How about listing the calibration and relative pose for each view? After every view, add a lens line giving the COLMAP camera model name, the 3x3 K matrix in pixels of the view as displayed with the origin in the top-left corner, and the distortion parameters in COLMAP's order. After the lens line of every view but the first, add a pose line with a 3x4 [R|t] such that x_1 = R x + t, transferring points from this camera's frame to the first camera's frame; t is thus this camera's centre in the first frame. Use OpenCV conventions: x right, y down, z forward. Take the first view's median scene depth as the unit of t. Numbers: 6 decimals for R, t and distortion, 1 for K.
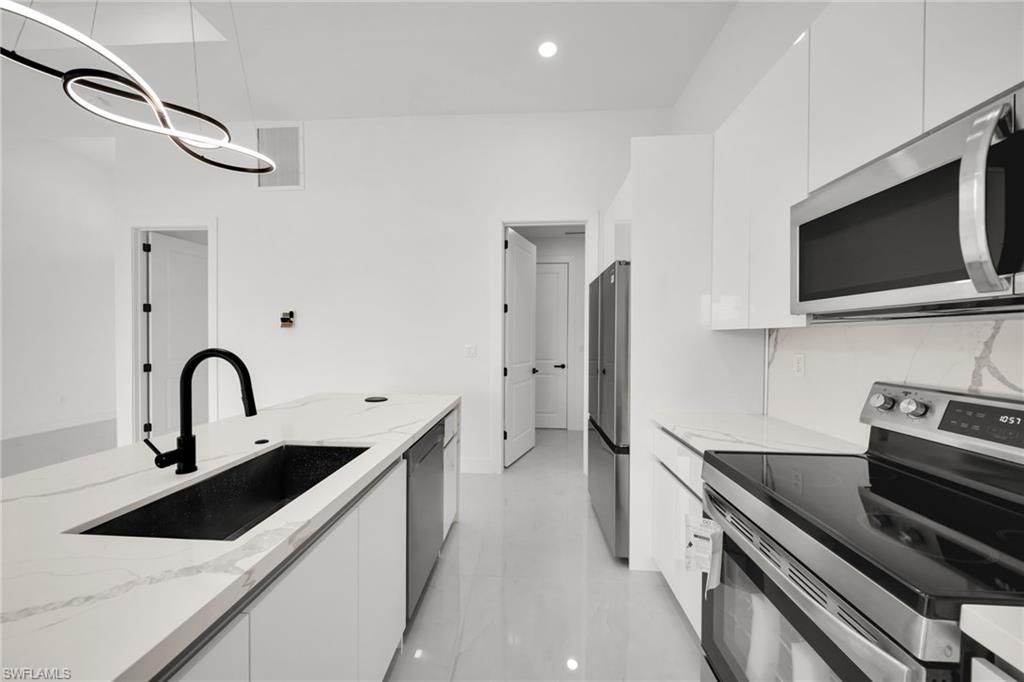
lens RADIAL K [[357.2, 0, 507.1], [0, 357.2, 347.5], [0, 0, 1]] dist [0.001142, 0.000272]
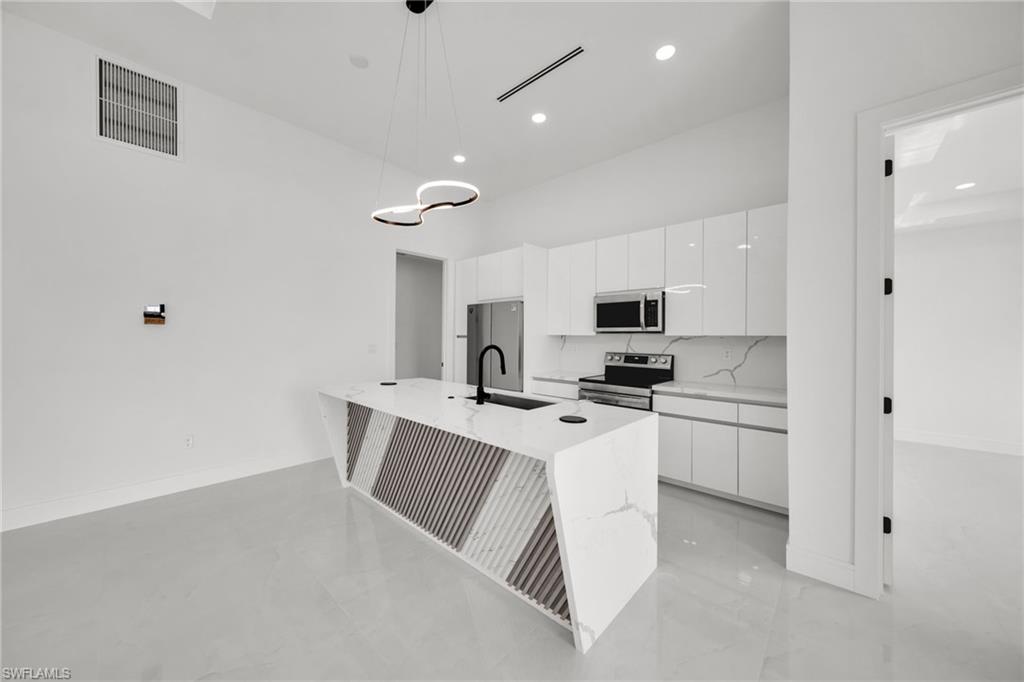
lens RADIAL K [[357.2, 0, 513.0], [0, 357.2, 340.4], [0, 0, 1]] dist [0.001142, 0.000272]
pose [[0.621917, -0.004626, 0.783069, -2.223816], [0.015561, 0.999858, -0.006452, -0.006084], [-0.782928, 0.016198, 0.621901, -0.404634]]
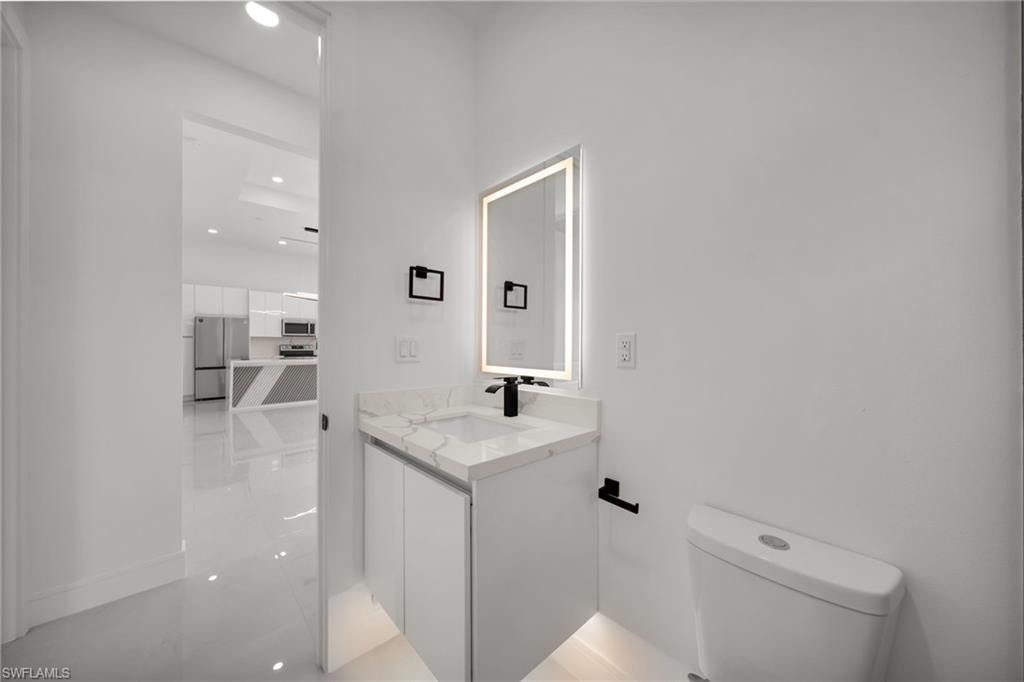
lens RADIAL K [[357.2, 0, 510.7], [0, 357.2, 340.3], [0, 0, 1]] dist [0.001142, 0.000272]
pose [[-0.724158, 0.002245, 0.689631, -7.632602], [0.015546, 0.999794, 0.013070, -0.016290], [-0.689459, 0.020186, -0.724043, 3.173669]]
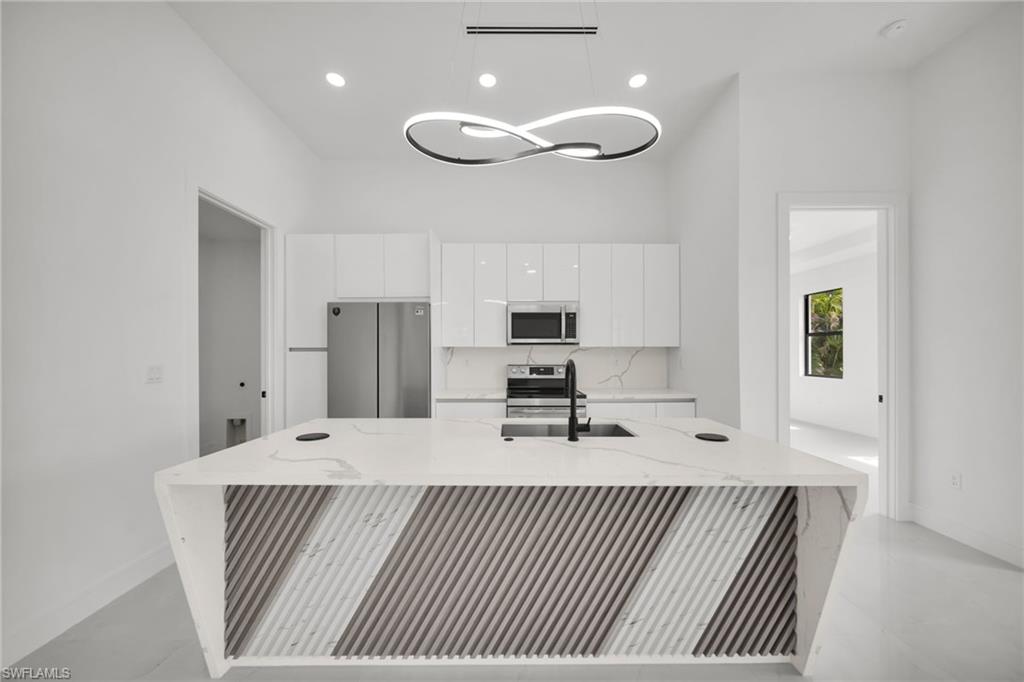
lens RADIAL K [[357.2, 0, 509.0], [0, 357.2, 349.6], [0, 0, 1]] dist [0.001142, 0.000272]
pose [[-0.066588, 0.001817, 0.997779, -2.220470], [0.029875, 0.999554, 0.000173, -0.039423], [-0.997333, 0.029821, -0.066613, 1.271475]]
